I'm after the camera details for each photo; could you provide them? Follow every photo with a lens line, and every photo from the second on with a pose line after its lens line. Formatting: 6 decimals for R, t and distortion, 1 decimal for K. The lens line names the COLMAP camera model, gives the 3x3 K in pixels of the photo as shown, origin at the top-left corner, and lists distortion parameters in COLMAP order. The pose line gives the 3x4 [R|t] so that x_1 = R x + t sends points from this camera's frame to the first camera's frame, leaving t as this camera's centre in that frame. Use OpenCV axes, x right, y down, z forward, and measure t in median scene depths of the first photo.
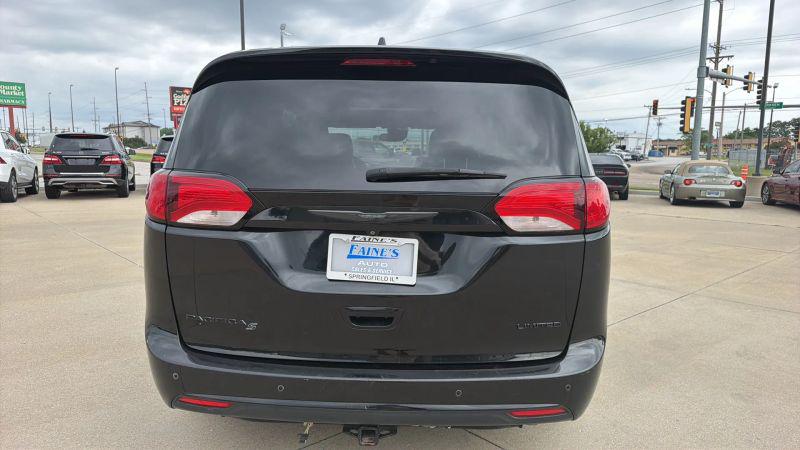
lens RADIAL K [[576.1, 0, 388.3], [0, 576.1, 229.0], [0, 0, 1]] dist [0.072667, -0.066696]
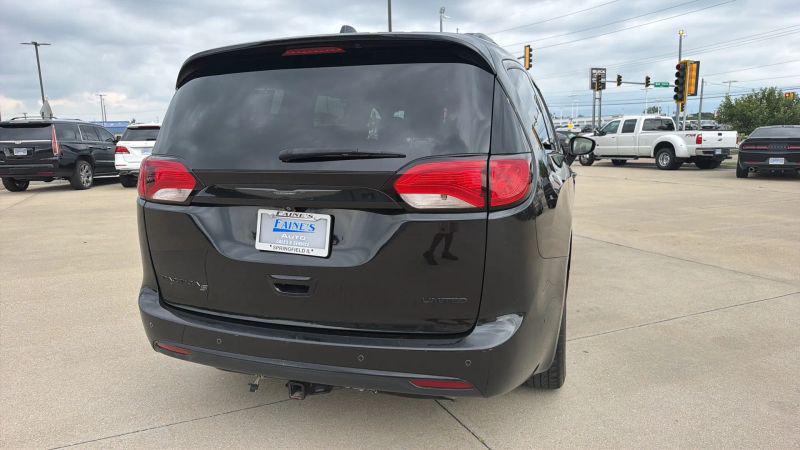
lens RADIAL K [[554.3, 0, 400.0], [0, 554.3, 225.0], [0, 0, 1]] dist [0.067208, -0.073929]
pose [[0.964767, 0.016432, -0.262591, 0.446731], [-0.008054, 0.999425, 0.032948, 0.001111], [0.262982, -0.029672, 0.964344, 0.032394]]
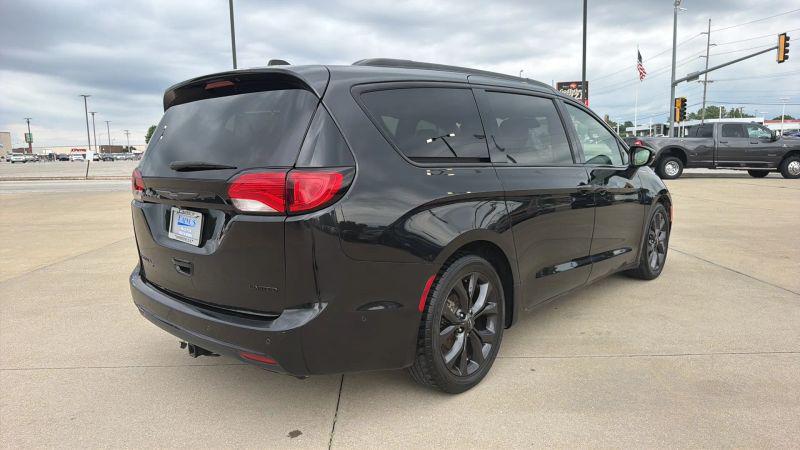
lens RADIAL K [[557.2, 0, 392.8], [0, 557.2, 217.6], [0, 0, 1]] dist [0.028547, -0.003391]
pose [[0.771006, 0.051966, -0.634704, 1.236974], [-0.051460, 0.998490, 0.019240, -0.021157], [0.634745, 0.017828, 0.772516, 0.257858]]
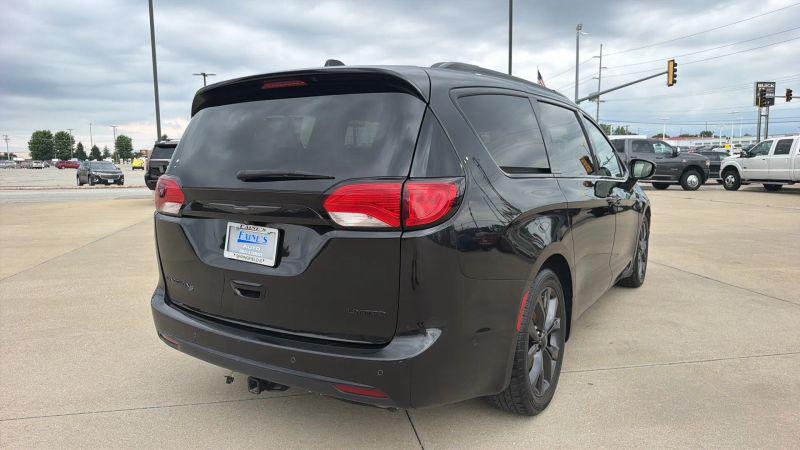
lens RADIAL K [[554.3, 0, 400.0], [0, 554.3, 225.0], [0, 0, 1]] dist [0.067208, -0.073929]
pose [[0.871325, 0.039860, -0.489084, 0.837374], [-0.043429, 0.999048, 0.004051, -0.006963], [0.488780, 0.017711, 0.872227, 0.108116]]
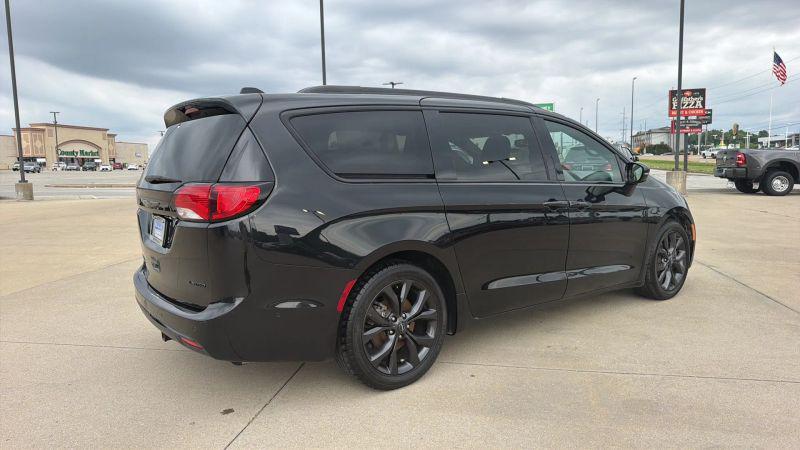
lens RADIAL K [[552.2, 0, 397.3], [0, 552.2, 216.6], [0, 0, 1]] dist [0.067500, -0.072569]
pose [[0.638025, 0.057121, -0.767894, 1.666646], [-0.075533, 0.997078, 0.011411, -0.056158], [0.766302, 0.050721, 0.640475, 0.488596]]
